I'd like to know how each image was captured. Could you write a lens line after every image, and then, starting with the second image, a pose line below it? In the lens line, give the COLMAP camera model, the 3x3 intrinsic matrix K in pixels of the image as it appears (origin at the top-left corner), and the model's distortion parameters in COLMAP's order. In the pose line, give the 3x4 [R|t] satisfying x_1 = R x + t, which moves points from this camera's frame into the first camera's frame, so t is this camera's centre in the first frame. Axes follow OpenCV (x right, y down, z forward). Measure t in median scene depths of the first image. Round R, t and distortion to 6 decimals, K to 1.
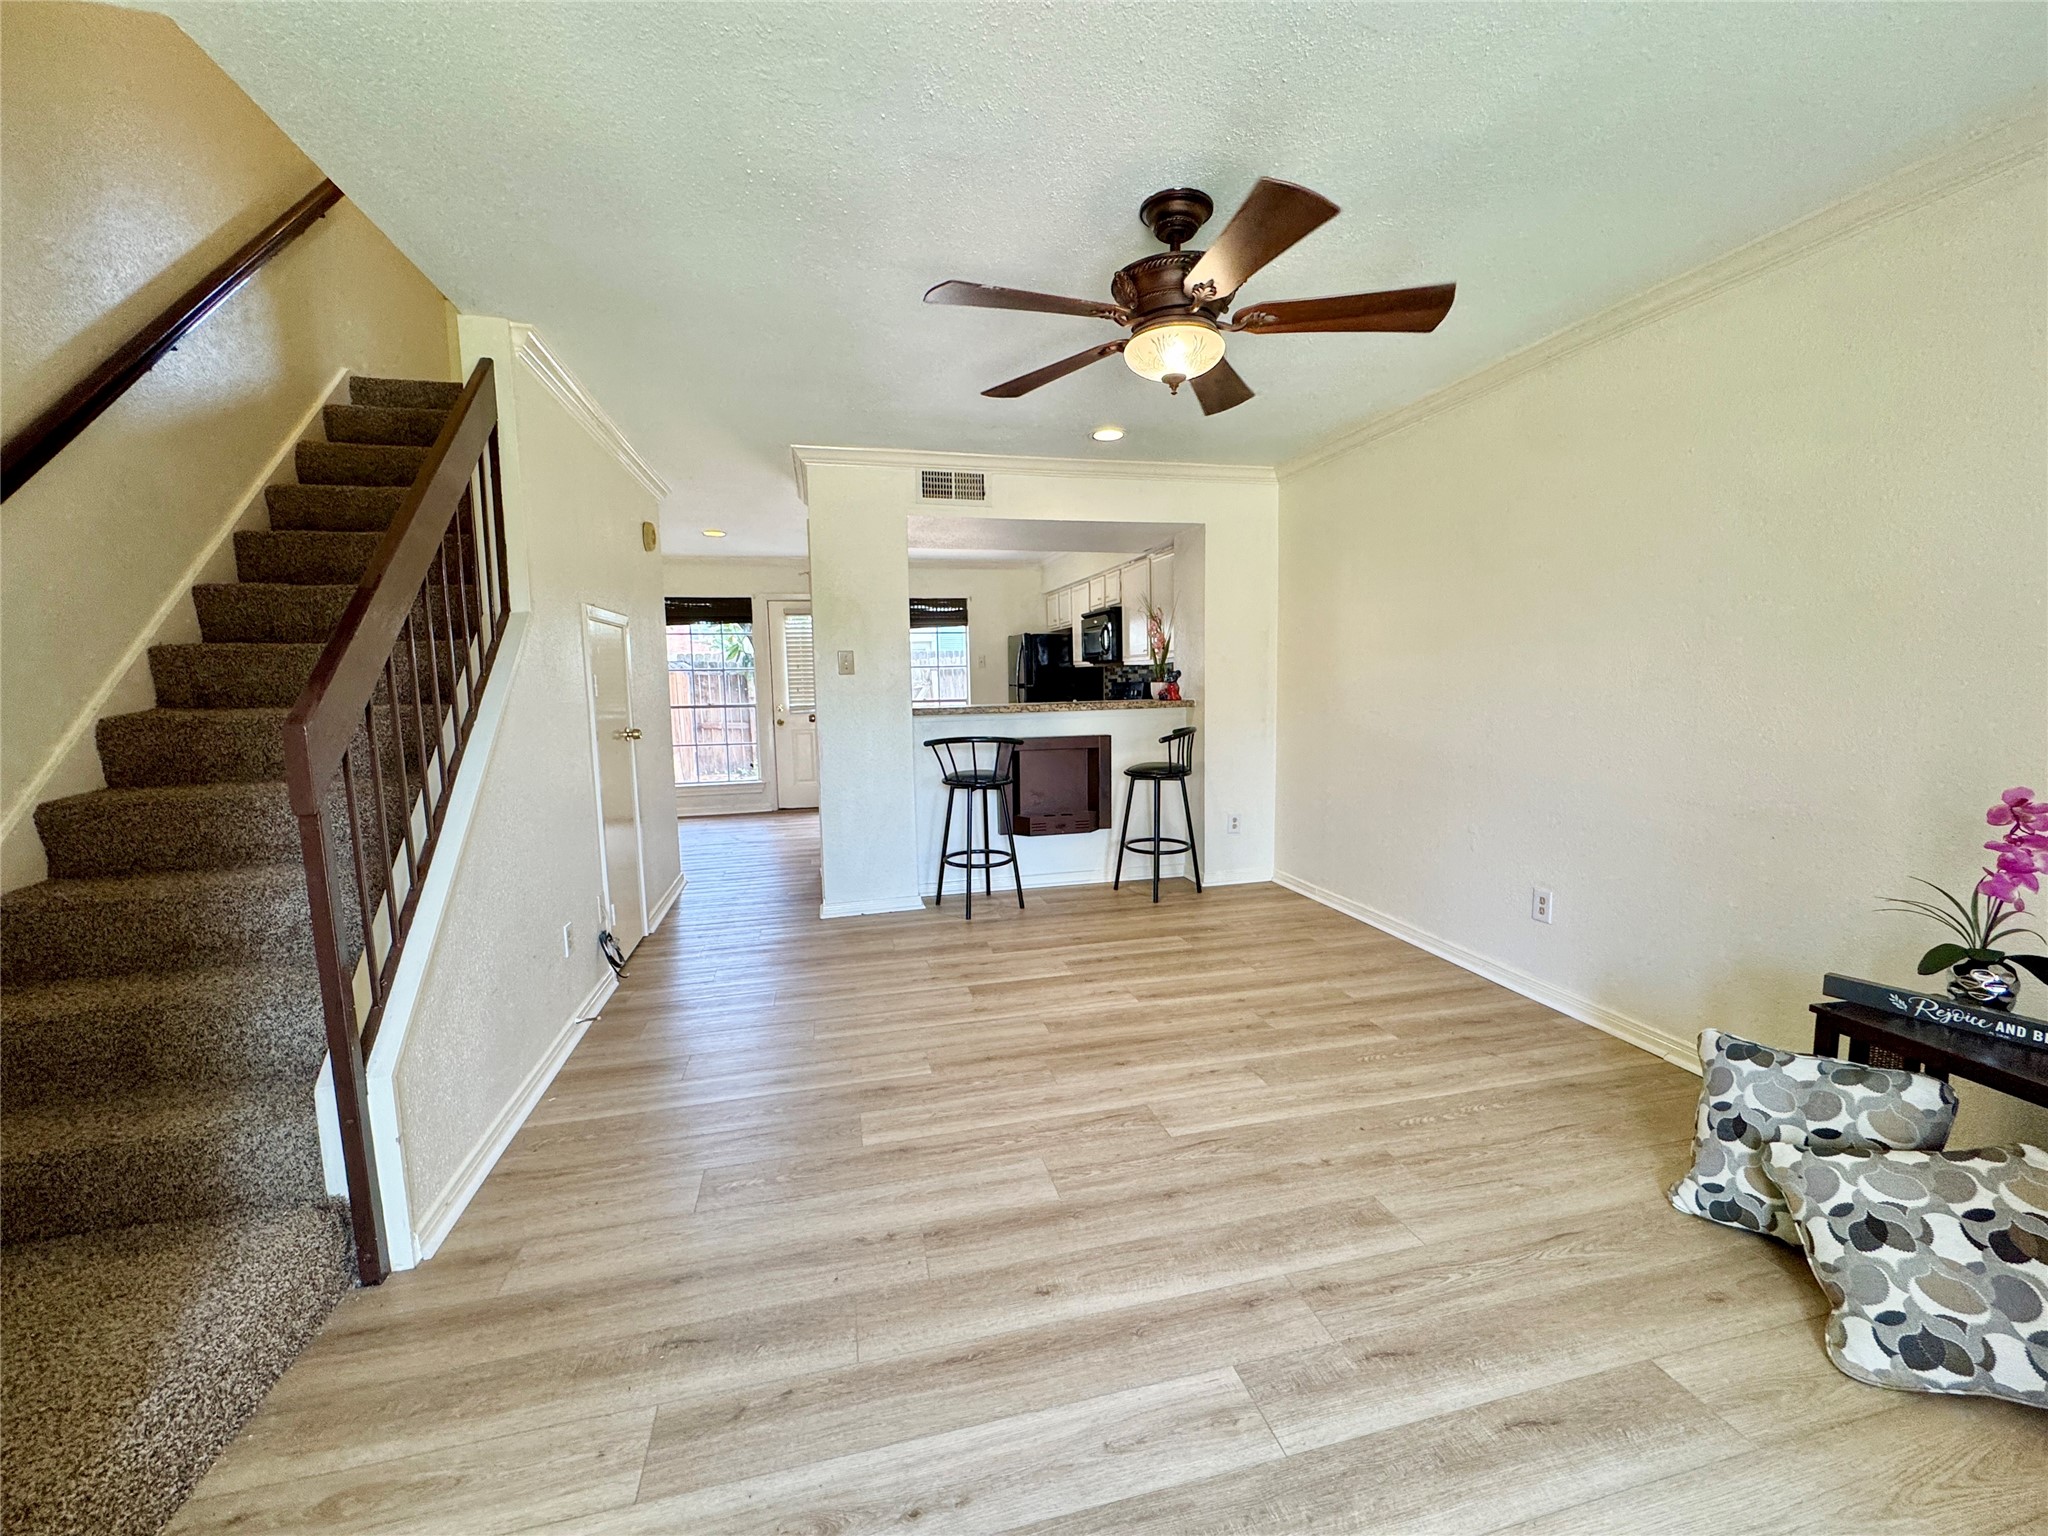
lens RADIAL K [[819.1, 0, 1023.4], [0, 819.1, 764.0], [0, 0, 1]] dist [0.000573, 0.000099]
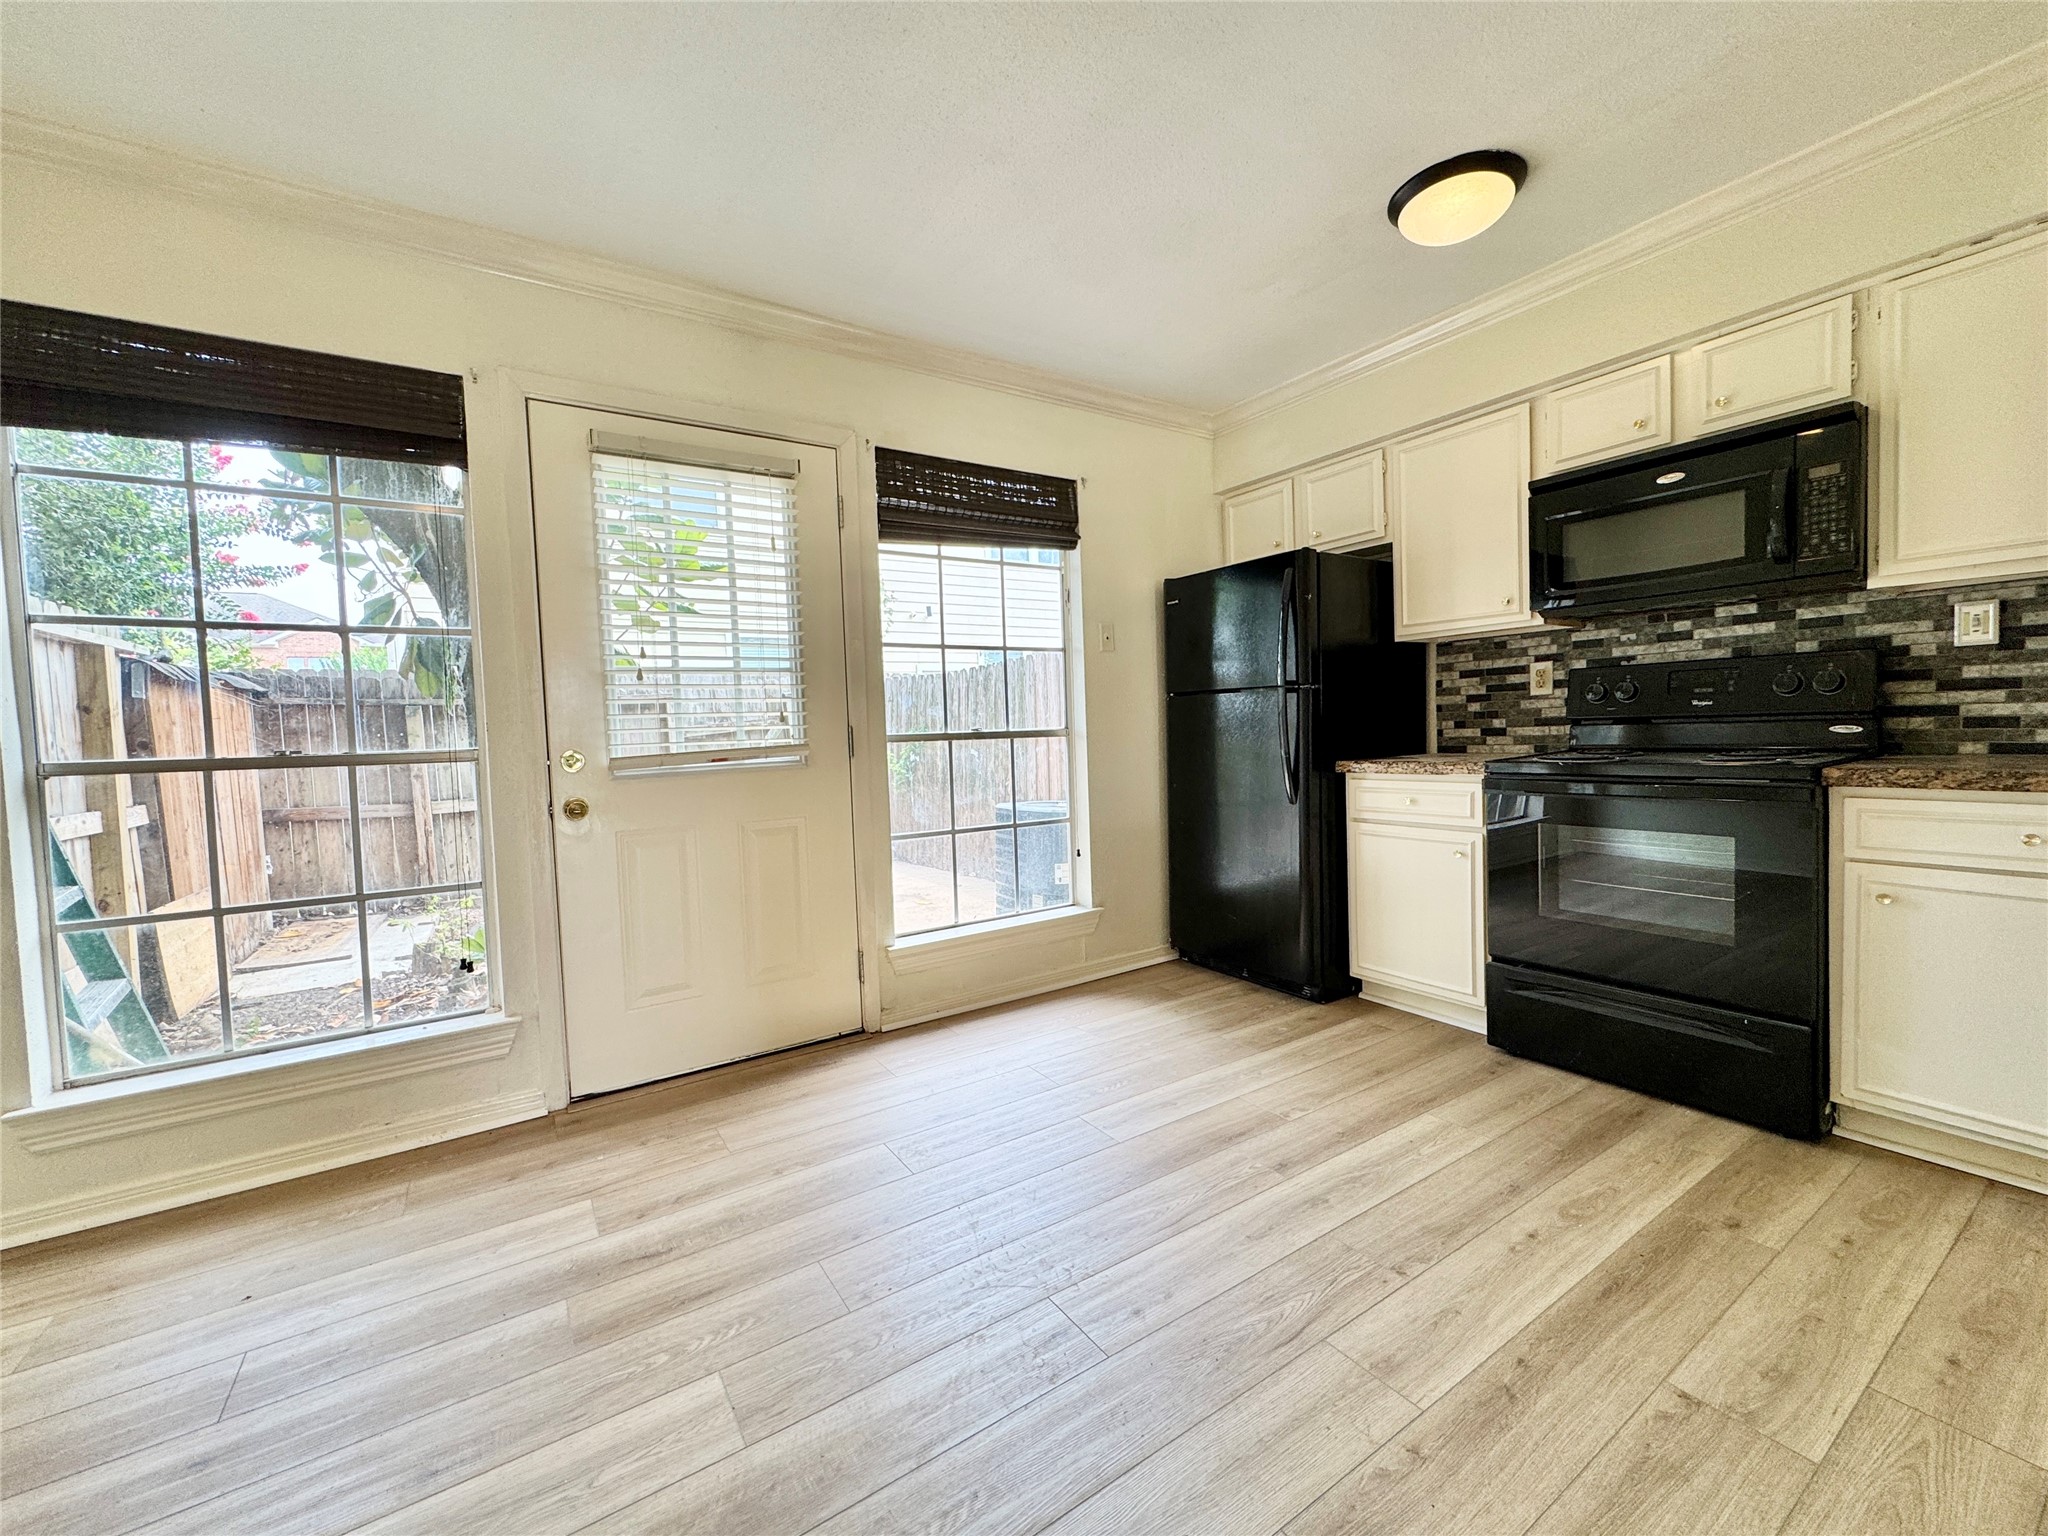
lens RADIAL K [[819.1, 0, 1024.0], [0, 819.1, 770.0], [0, 0, 1]] dist [0.000573, 0.000099]
pose [[0.941481, -0.031714, 0.335570, -0.232544], [0.052465, 0.997218, -0.052951, -0.039041], [-0.332957, 0.067458, 0.940526, 0.634214]]
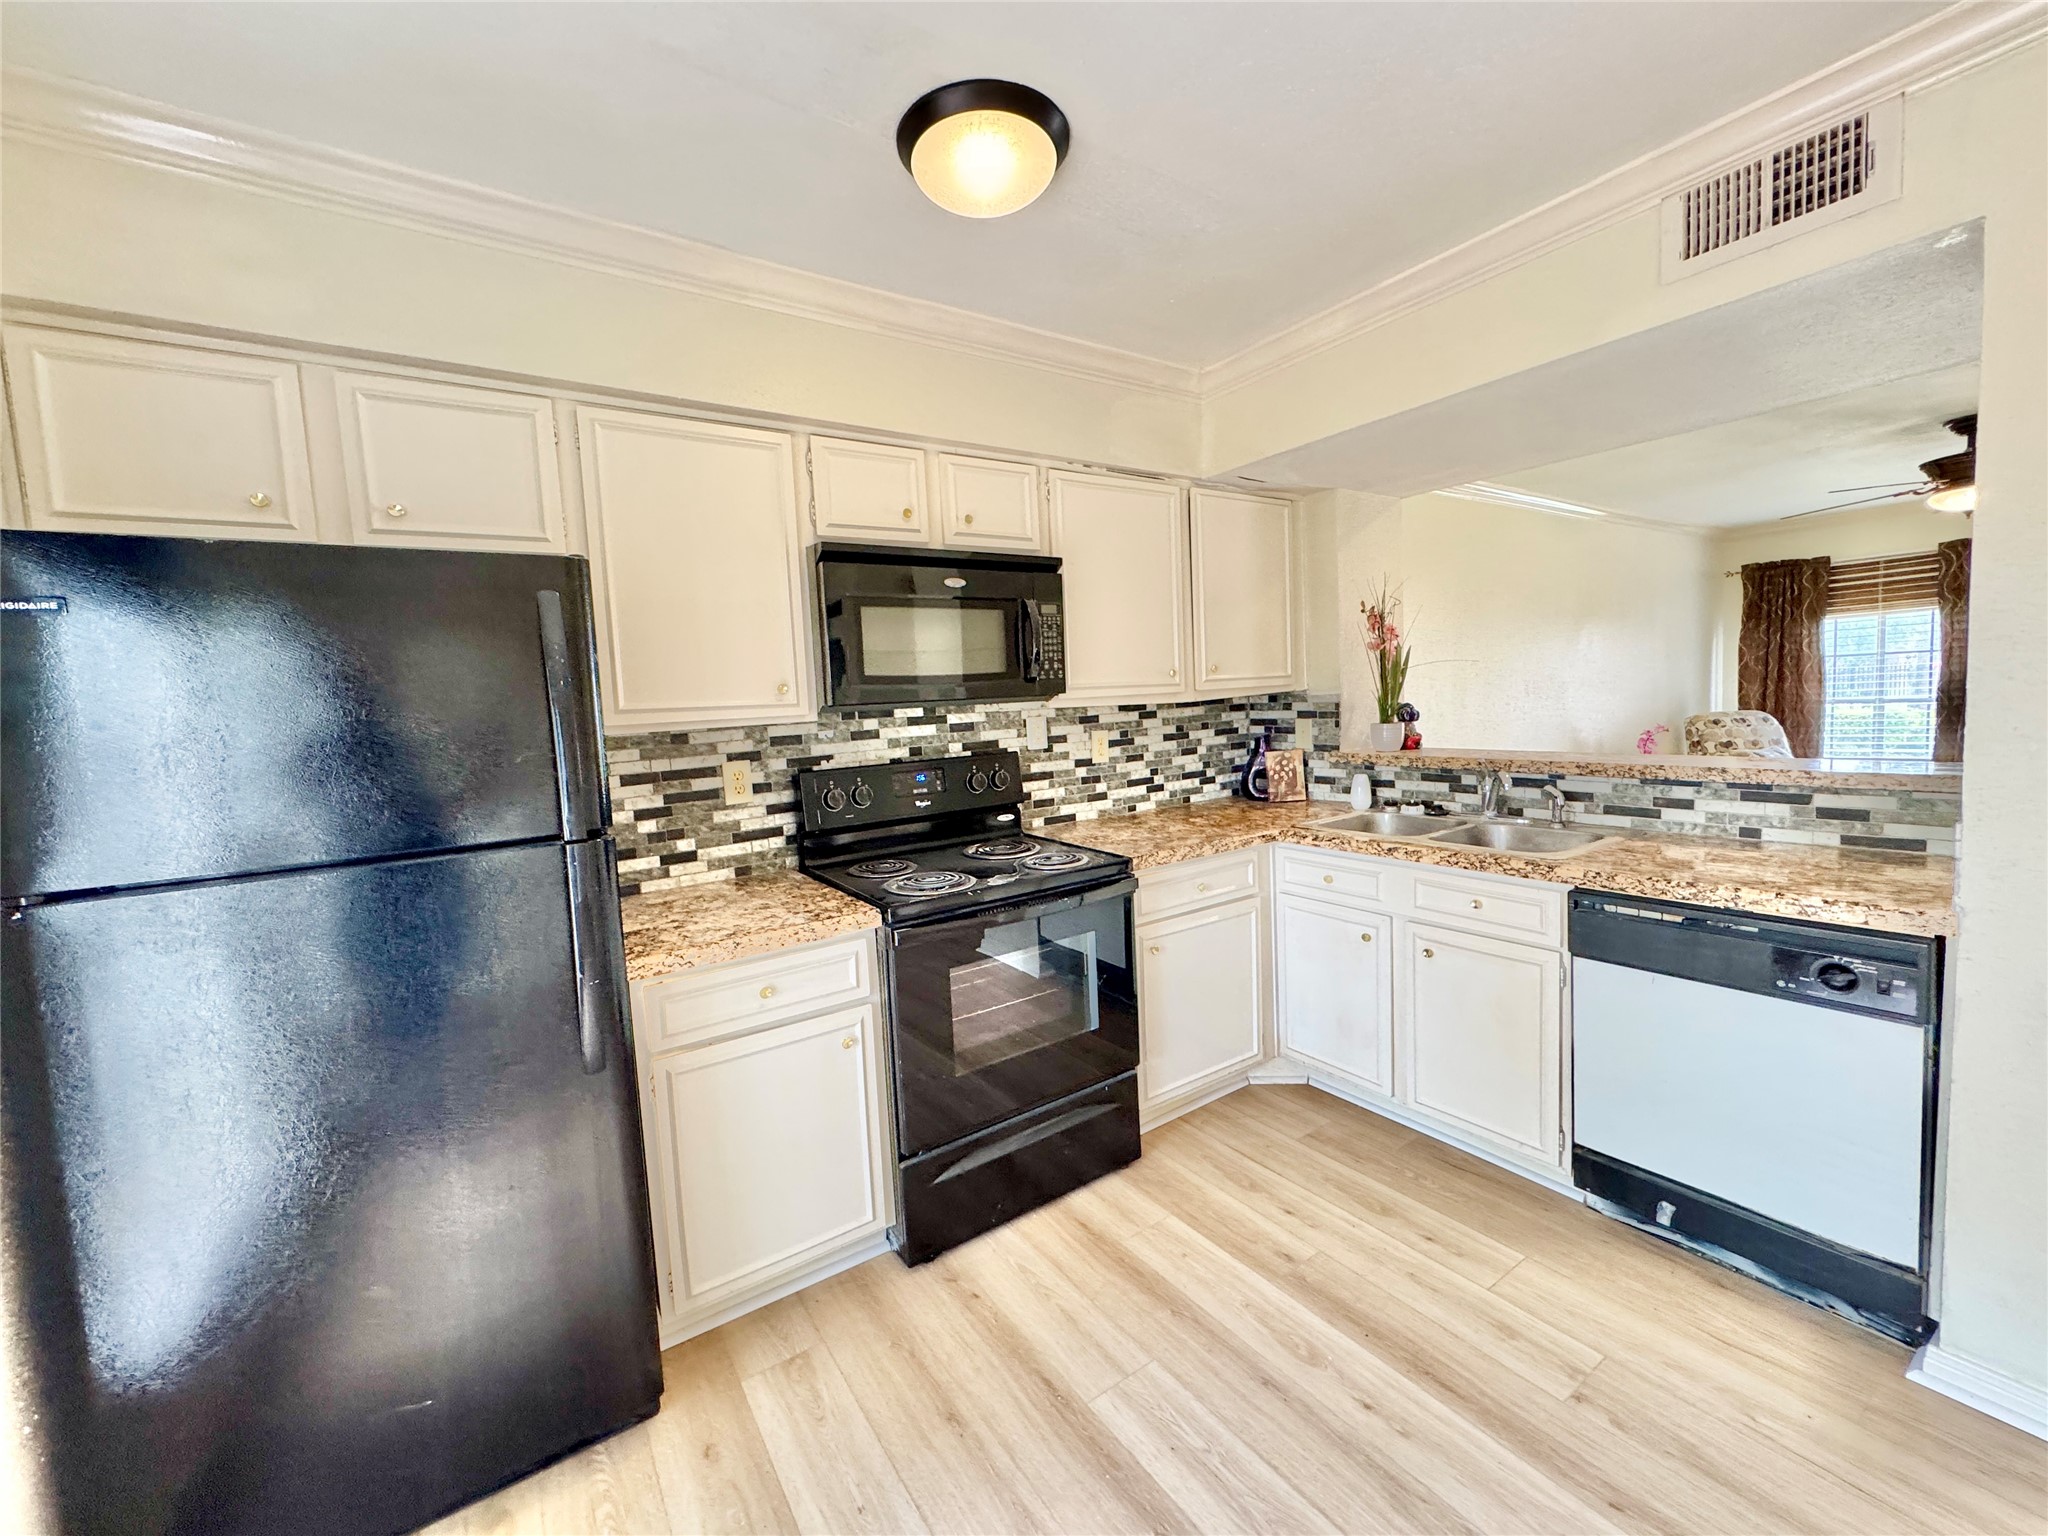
lens RADIAL K [[819.1, 0, 1026.3], [0, 819.1, 767.2], [0, 0, 1]] dist [0.000573, 0.000099]
pose [[-0.347410, -0.043110, 0.936722, -0.194906], [0.157858, 0.981997, 0.103740, -0.105285], [-0.924331, 0.183909, -0.334350, 0.896786]]
